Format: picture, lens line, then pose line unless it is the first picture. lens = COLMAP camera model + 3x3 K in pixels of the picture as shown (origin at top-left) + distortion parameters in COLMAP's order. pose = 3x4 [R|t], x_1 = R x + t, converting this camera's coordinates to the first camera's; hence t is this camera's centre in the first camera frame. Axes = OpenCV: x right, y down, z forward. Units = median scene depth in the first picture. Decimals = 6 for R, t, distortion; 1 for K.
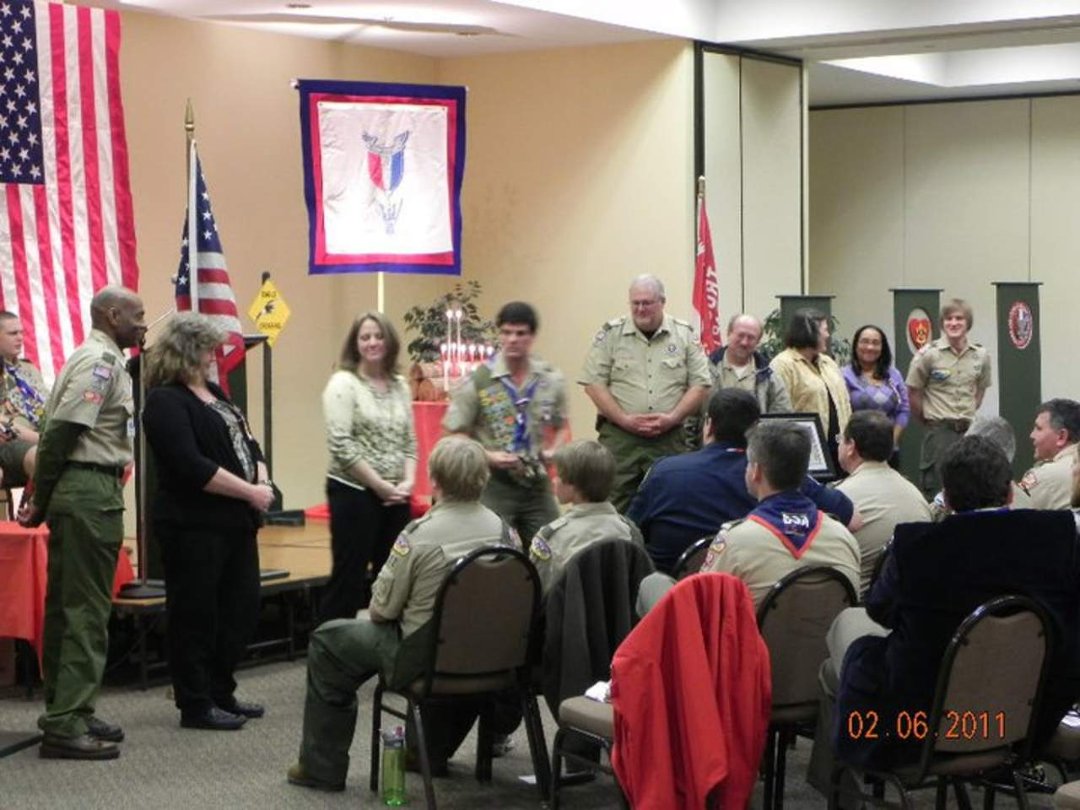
lens RADIAL K [[2370.8, 0, 508.3], [0, 2370.8, 370.1], [0, 0, 1]] dist [0.064916, 0.275746]
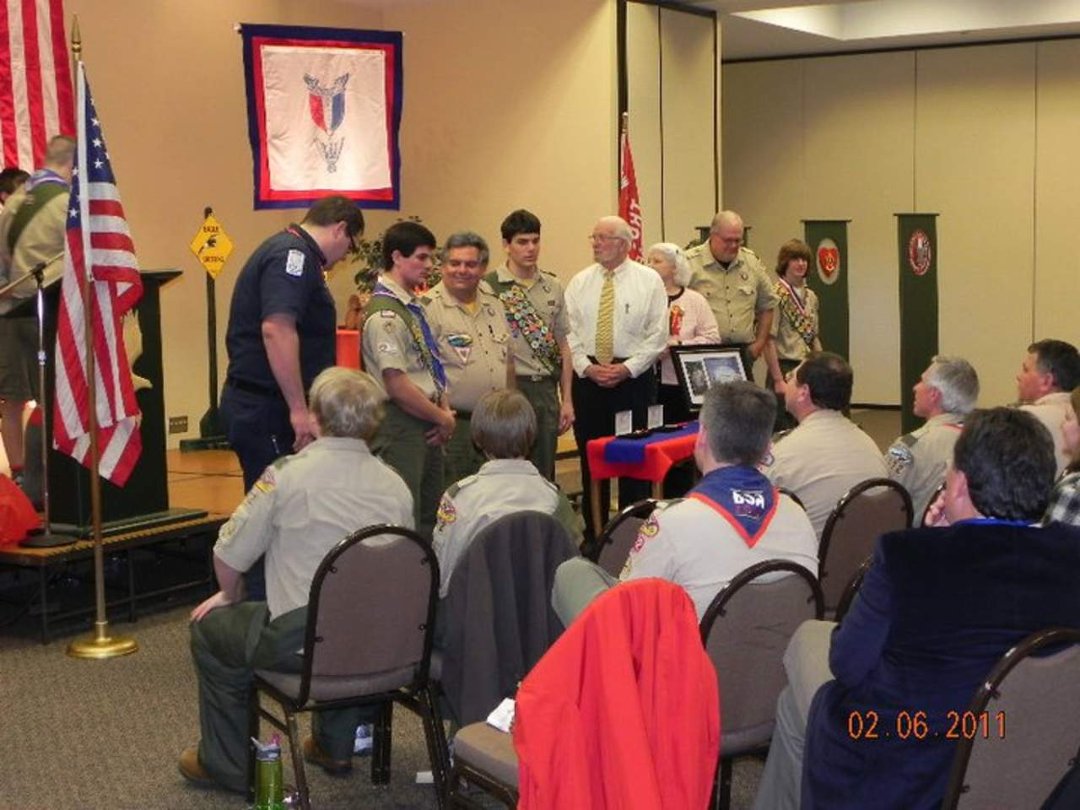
lens RADIAL K [[1816.5, 0, 522.3], [0, 1816.5, 370.8], [0, 0, 1]] dist [0.035649, -0.013163]
pose [[0.999646, -0.008924, 0.025063, 0.015389], [0.007788, 0.998955, 0.045044, -0.004679], [-0.025438, -0.044832, 0.998671, 0.198943]]
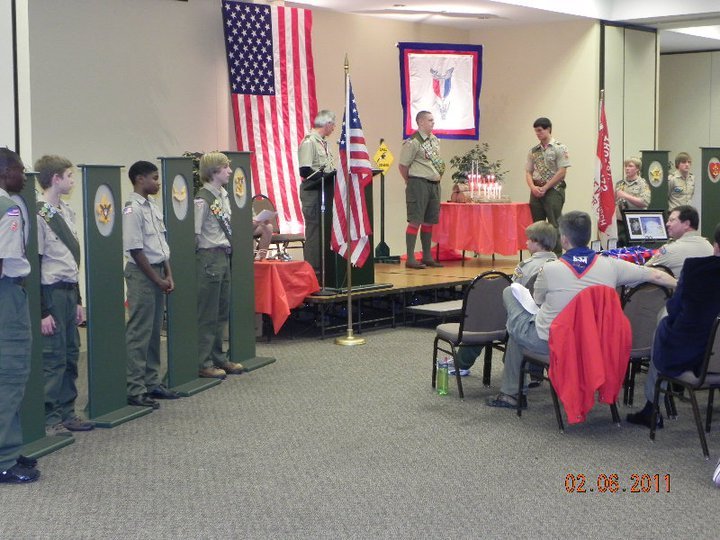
lens RADIAL K [[1211.0, 0, 348.2], [0, 1211.0, 247.2], [0, 0, 1]] dist [0.035649, -0.013163]
pose [[0.991905, 0.012248, -0.126392, 0.001100], [-0.006220, 0.998829, 0.047982, 0.001939], [0.126831, -0.046807, 0.990819, -0.032460]]
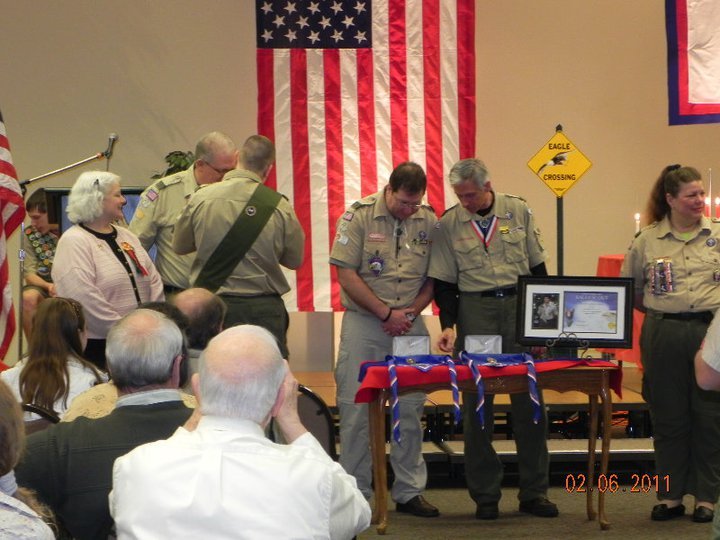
lens RADIAL K [[2446.8, 0, 360.4], [0, 2446.8, 248.6], [0, 0, 1]] dist [0.097127, -0.349328]
pose [[0.635159, 0.030290, -0.771787, 0.671048], [-0.017991, 0.999540, 0.024422, -0.012218], [0.772172, -0.001626, 0.635412, 0.268882]]
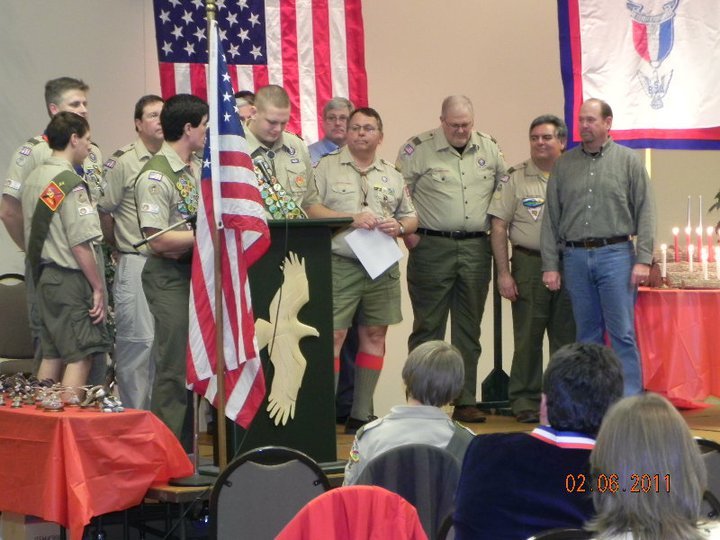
lens RADIAL K [[2446.8, 0, 360.4], [0, 2446.8, 248.6], [0, 0, 1]] dist [0.097127, -0.349328]
pose [[0.933682, 0.006778, -0.358040, 0.205635], [-0.005979, 0.999977, 0.003339, -0.004570], [0.358055, -0.000977, 0.933700, 0.056462]]
